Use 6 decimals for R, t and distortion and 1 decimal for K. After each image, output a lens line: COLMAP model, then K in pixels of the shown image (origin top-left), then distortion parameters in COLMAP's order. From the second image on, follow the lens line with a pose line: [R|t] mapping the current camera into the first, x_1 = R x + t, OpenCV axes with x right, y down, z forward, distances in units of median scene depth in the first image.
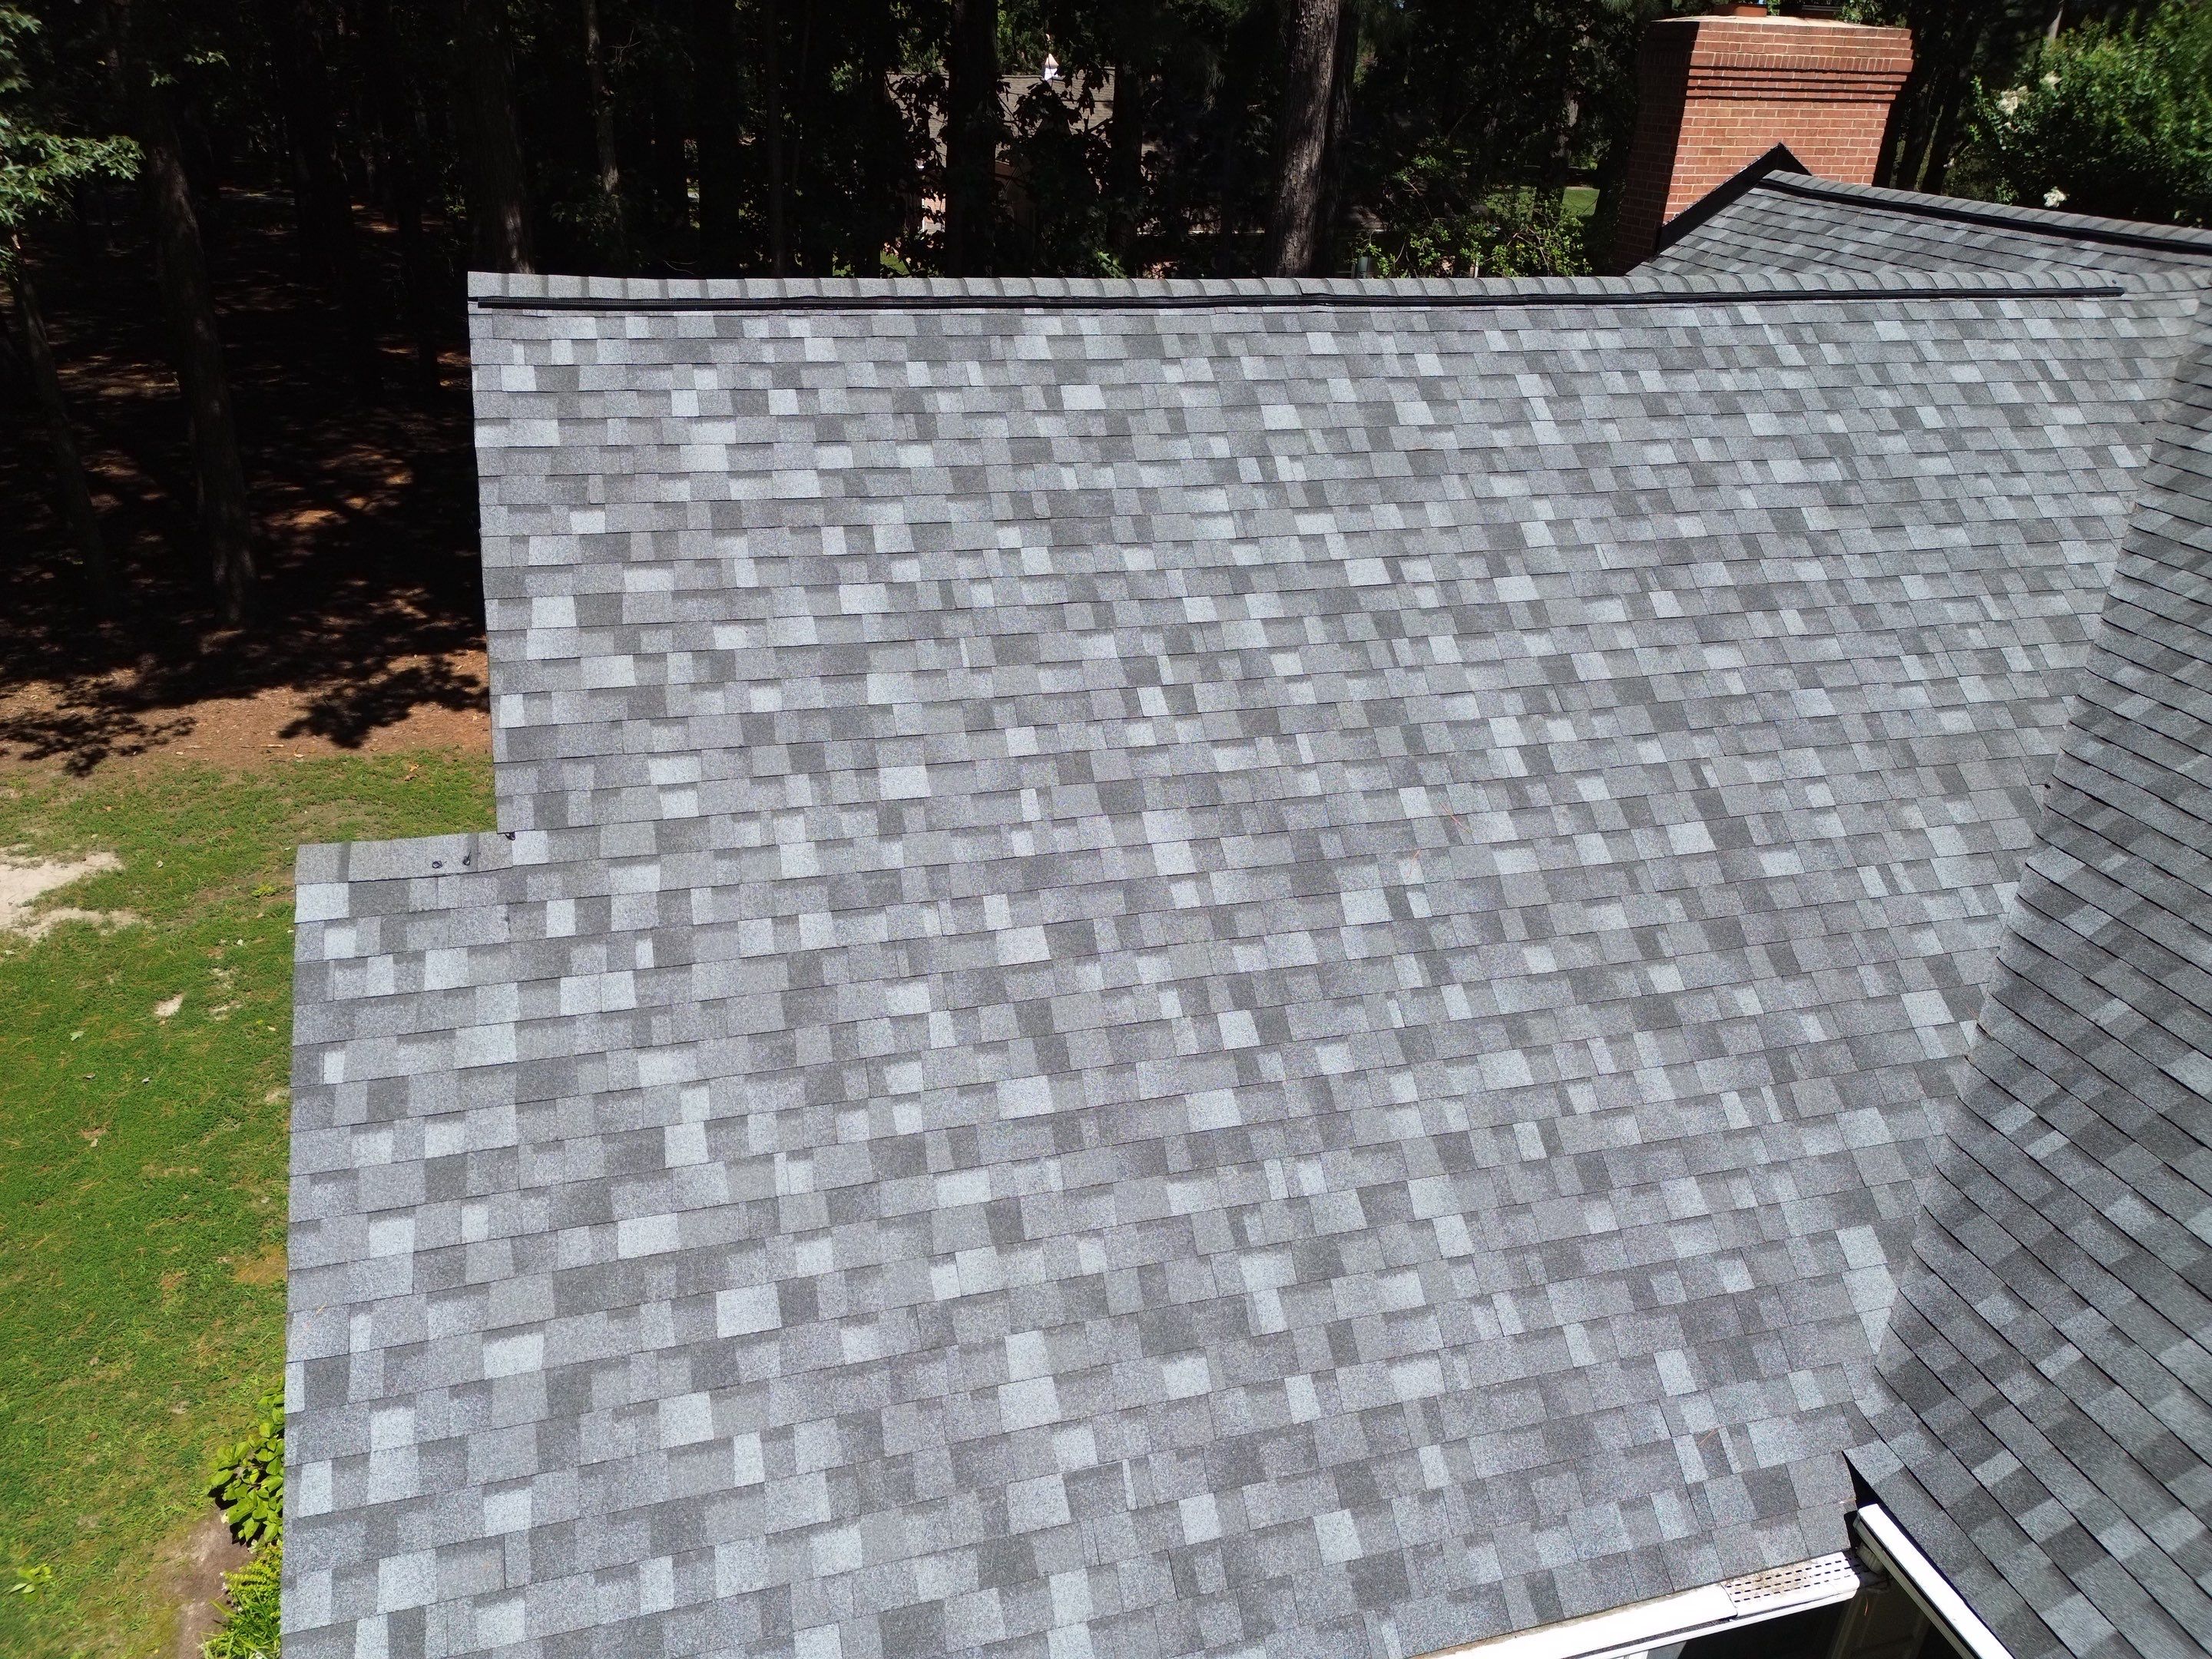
lens RADIAL K [[1548.6, 0, 1106.5], [0, 1548.6, 831.1], [0, 0, 1]] dist [0.080218, -0.093432]
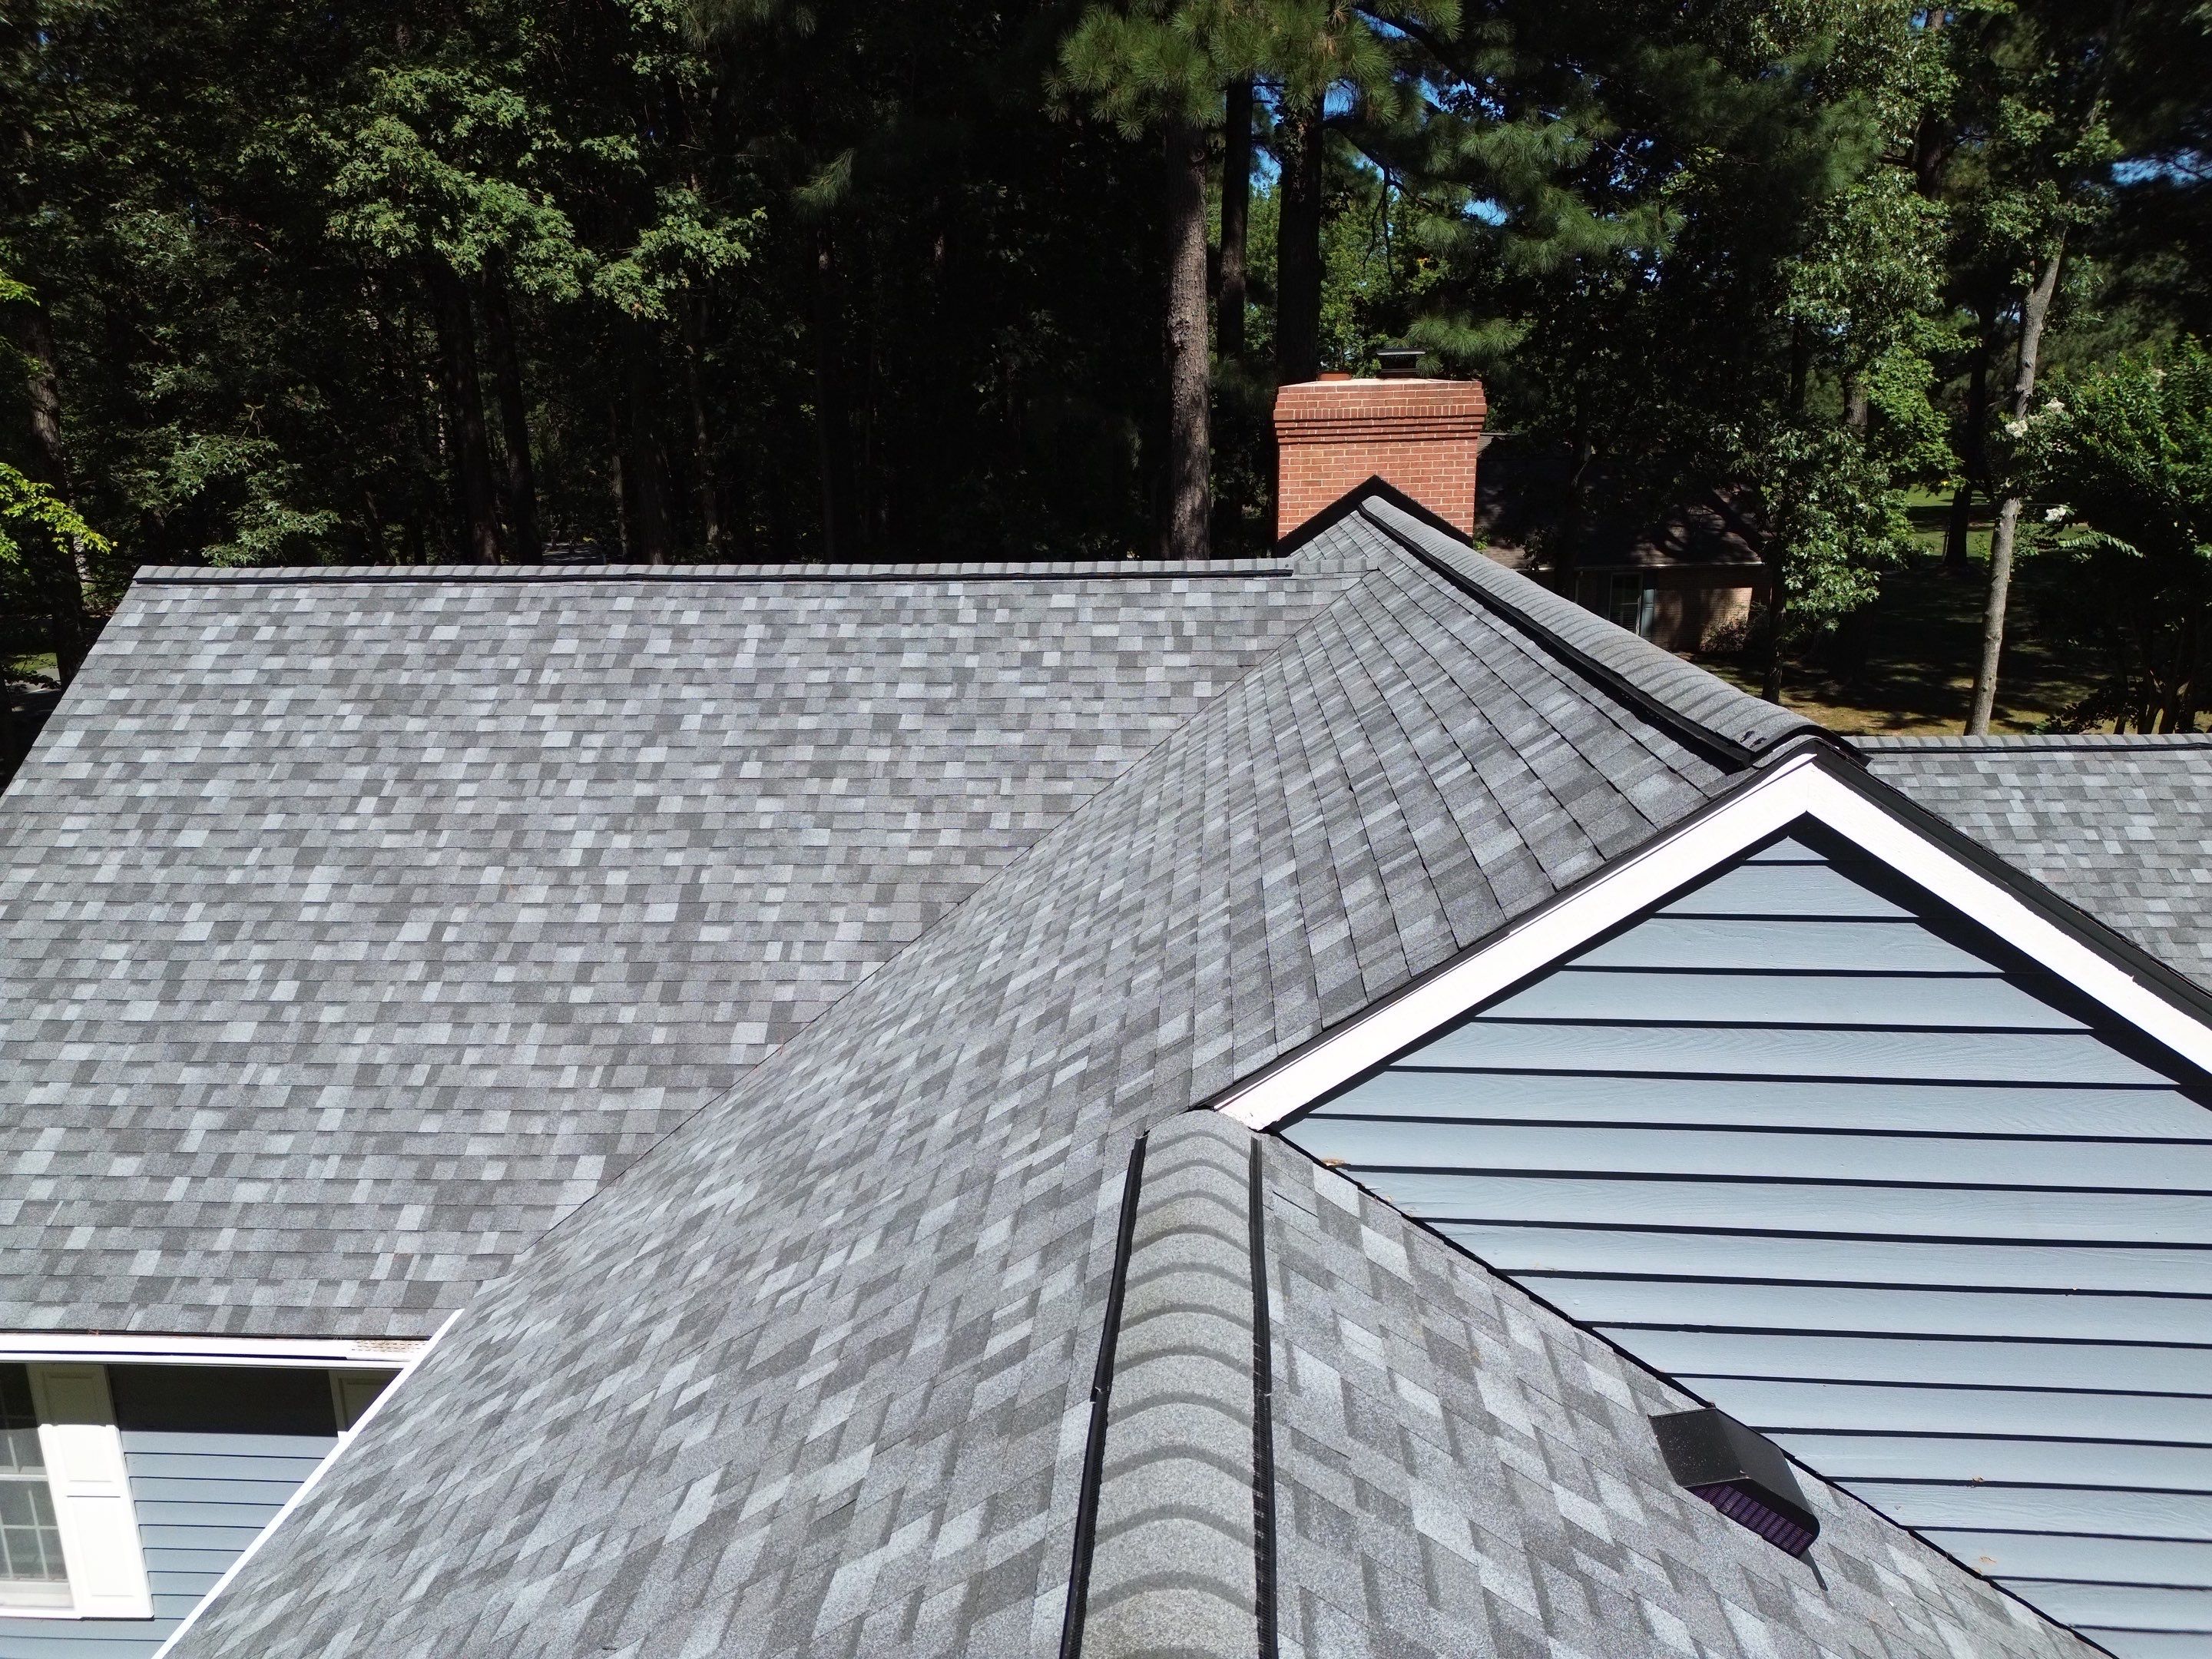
lens RADIAL K [[1549.3, 0, 1104.6], [0, 1549.3, 824.7], [0, 0, 1]] dist [0.087319, -0.090612]
pose [[0.939676, 0.036540, -0.340108, 1.253273], [-0.107943, 0.975151, -0.193467, 0.161835], [0.324587, 0.218508, 0.920270, -0.233310]]
